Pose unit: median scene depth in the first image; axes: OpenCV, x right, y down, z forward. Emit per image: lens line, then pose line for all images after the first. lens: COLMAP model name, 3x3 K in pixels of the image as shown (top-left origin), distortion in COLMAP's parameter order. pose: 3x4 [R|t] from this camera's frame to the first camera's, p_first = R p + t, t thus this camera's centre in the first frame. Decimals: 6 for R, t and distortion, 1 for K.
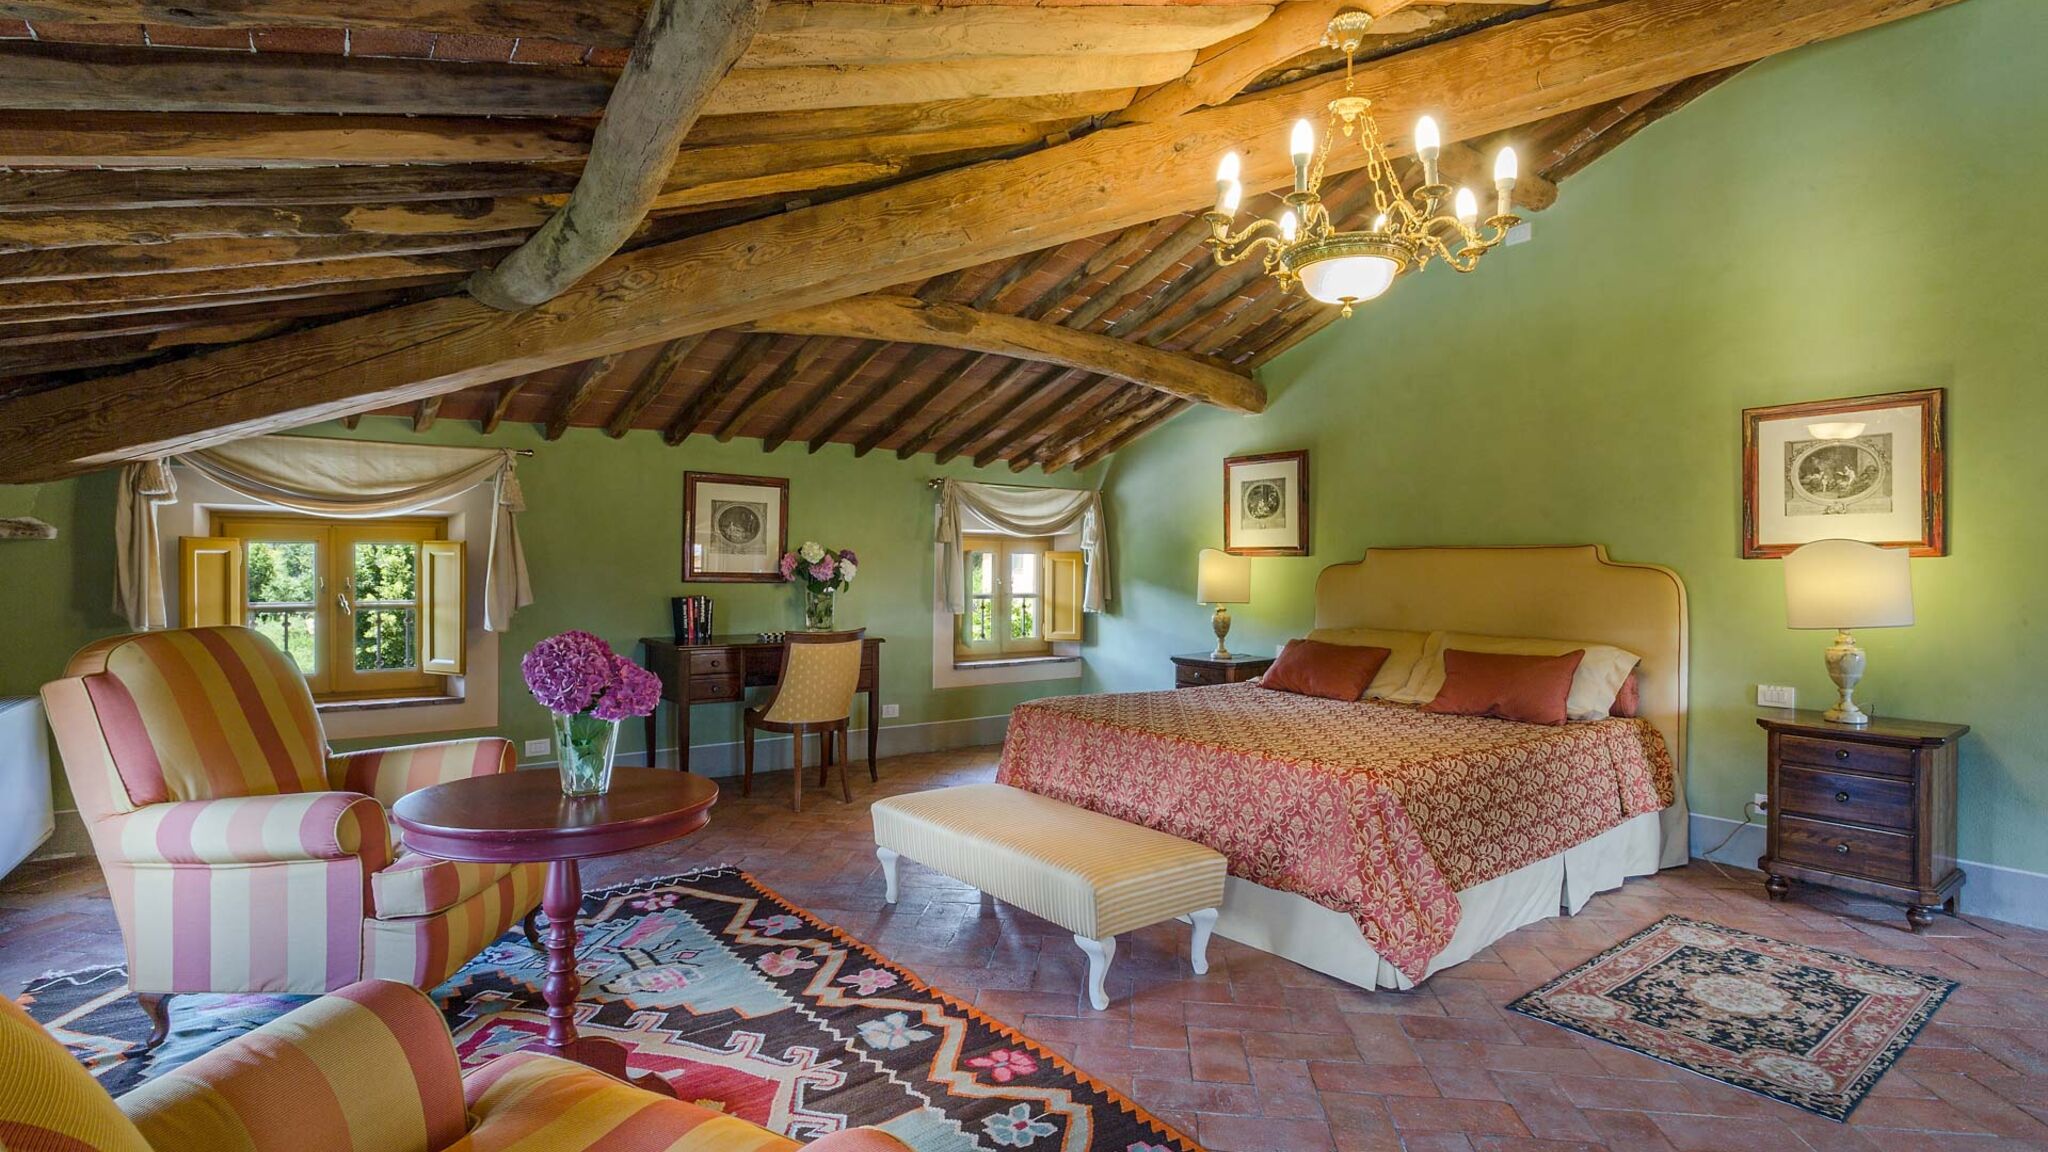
lens RADIAL K [[1007.1, 0, 1004.7], [0, 1007.1, 577.1], [0, 0, 1]] dist [0.007013, 0.000714]
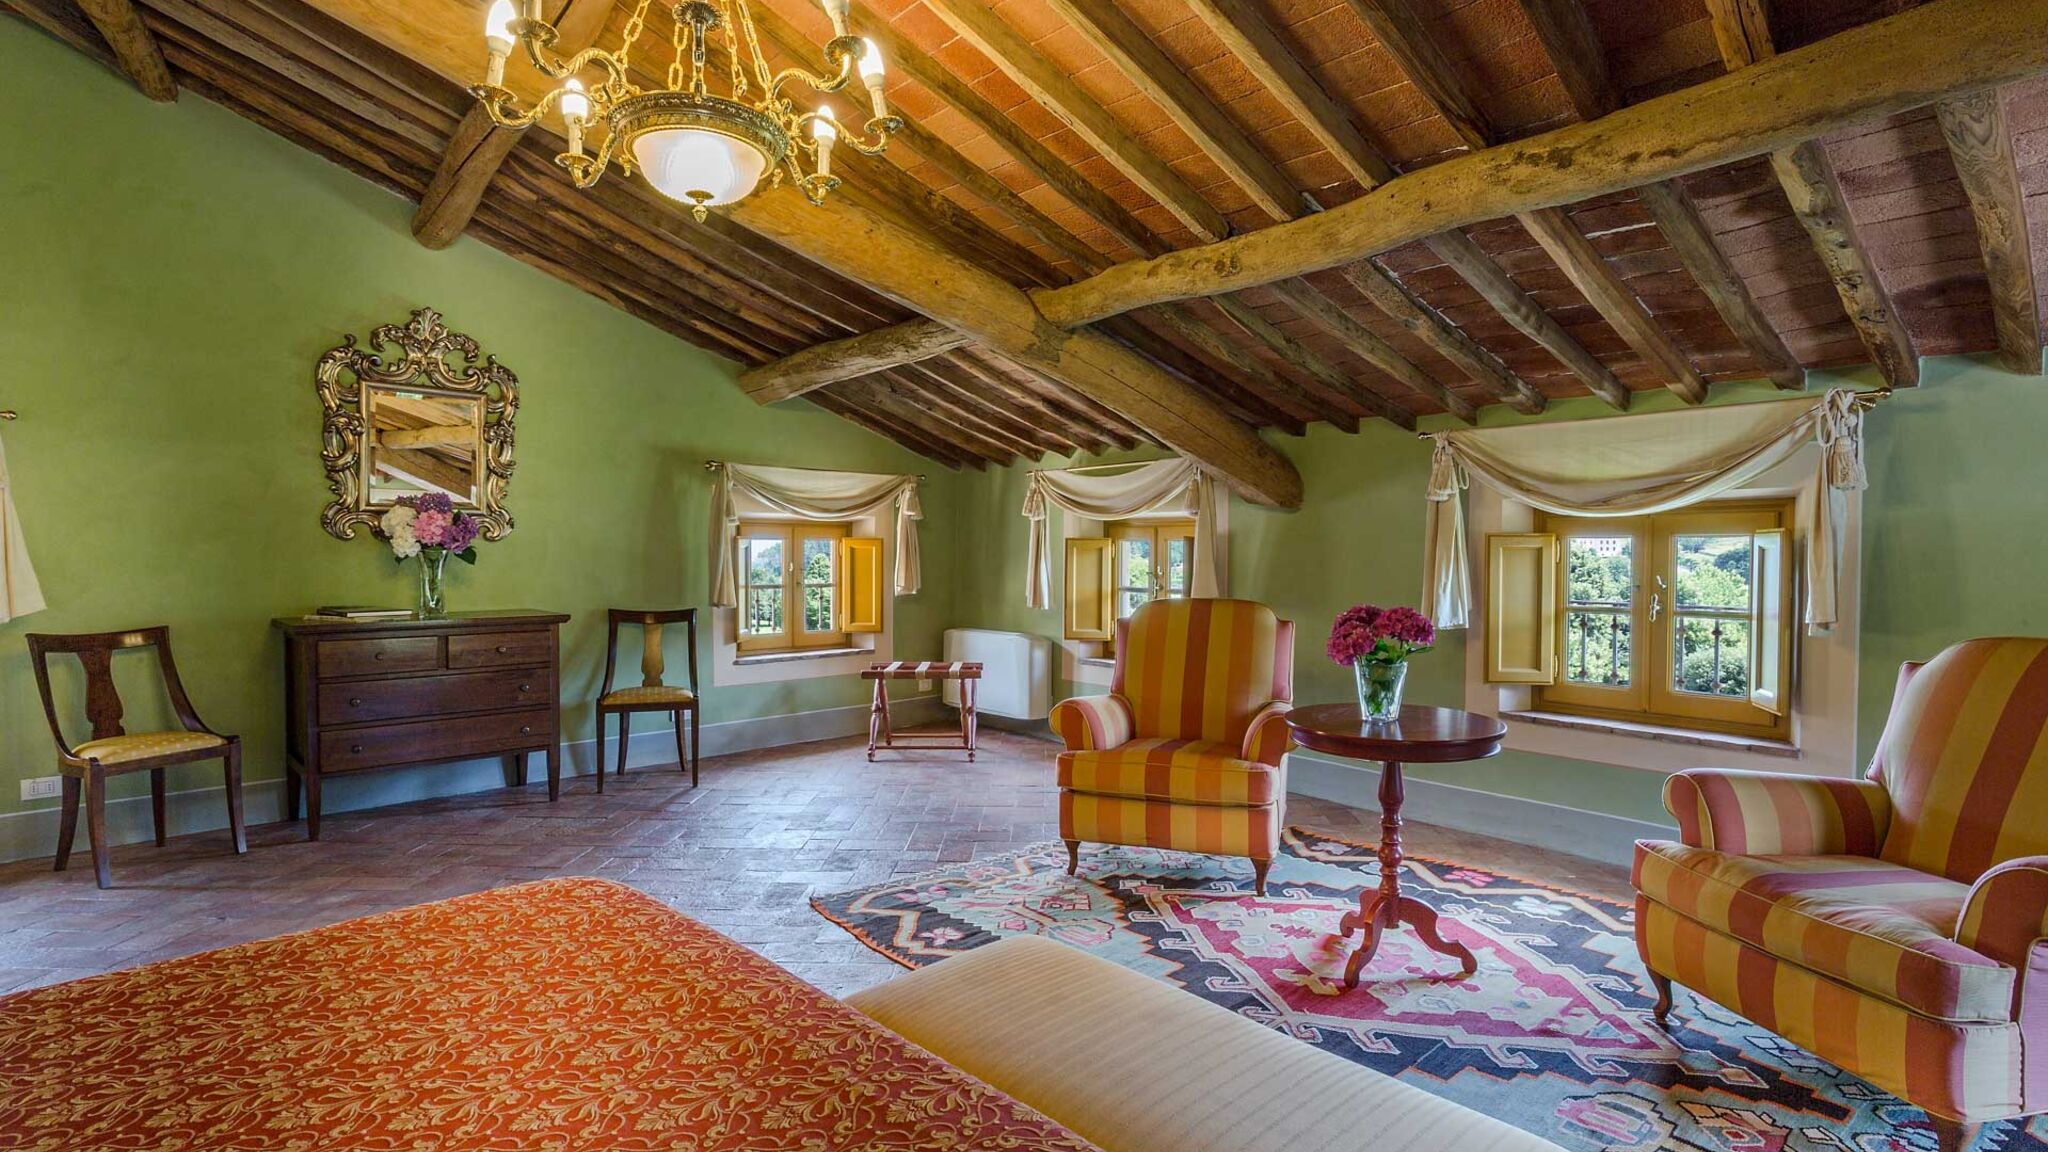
lens RADIAL K [[1007.1, 0, 1004.7], [0, 1007.1, 577.1], [0, 0, 1]] dist [0.007013, 0.000714]
pose [[-0.995245, -0.012890, -0.096545, 0.178555], [-0.018276, 0.998313, 0.055115, -0.027674], [0.095672, 0.056618, -0.993801, 1.774701]]
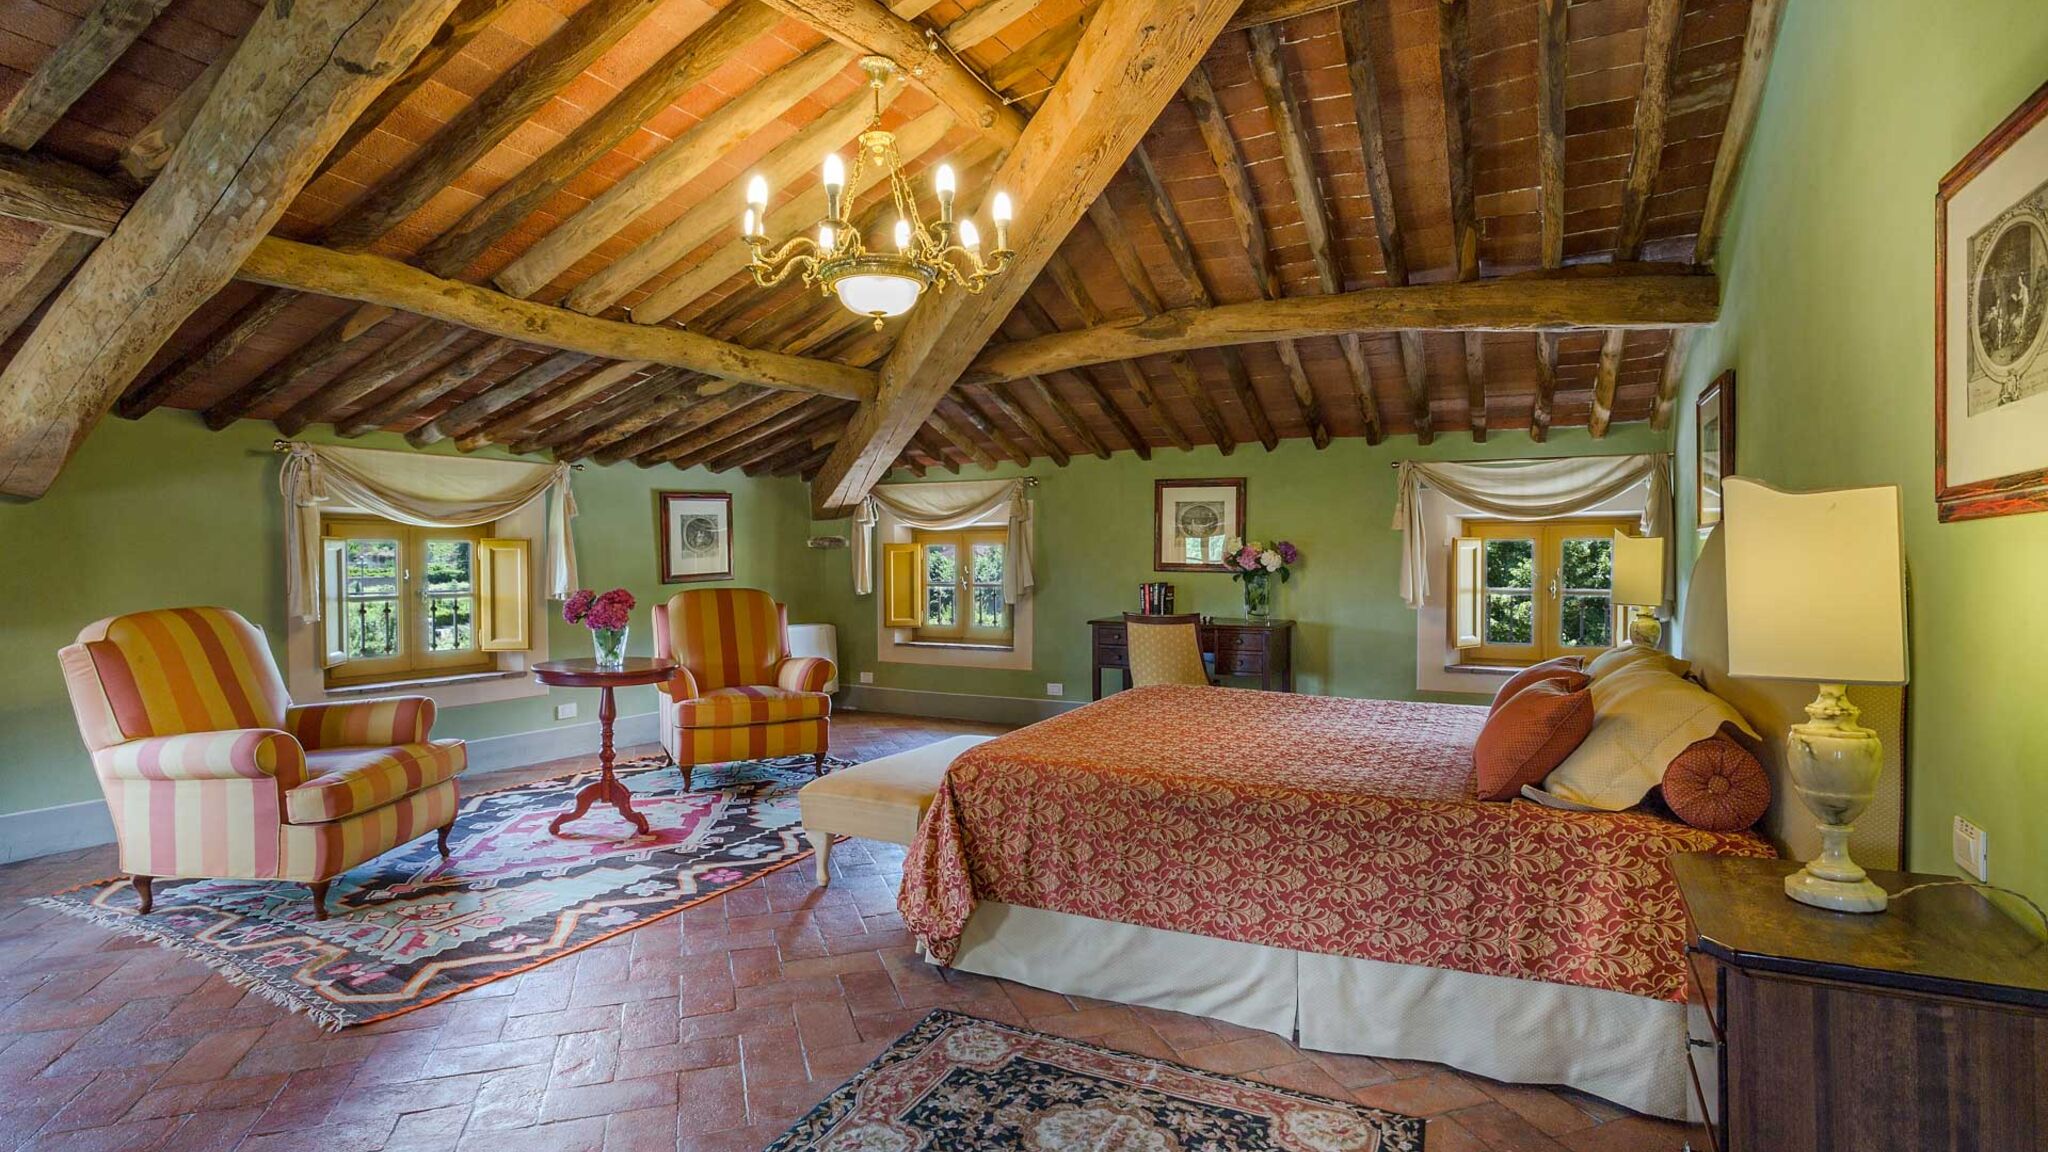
lens RADIAL K [[1007.1, 0, 1004.7], [0, 1007.1, 577.1], [0, 0, 1]] dist [0.007013, 0.000714]
pose [[0.415968, 0.004477, -0.909368, 1.377555], [-0.016421, 0.999862, -0.002589, 0.032213], [0.909231, 0.016010, 0.415984, 0.674310]]
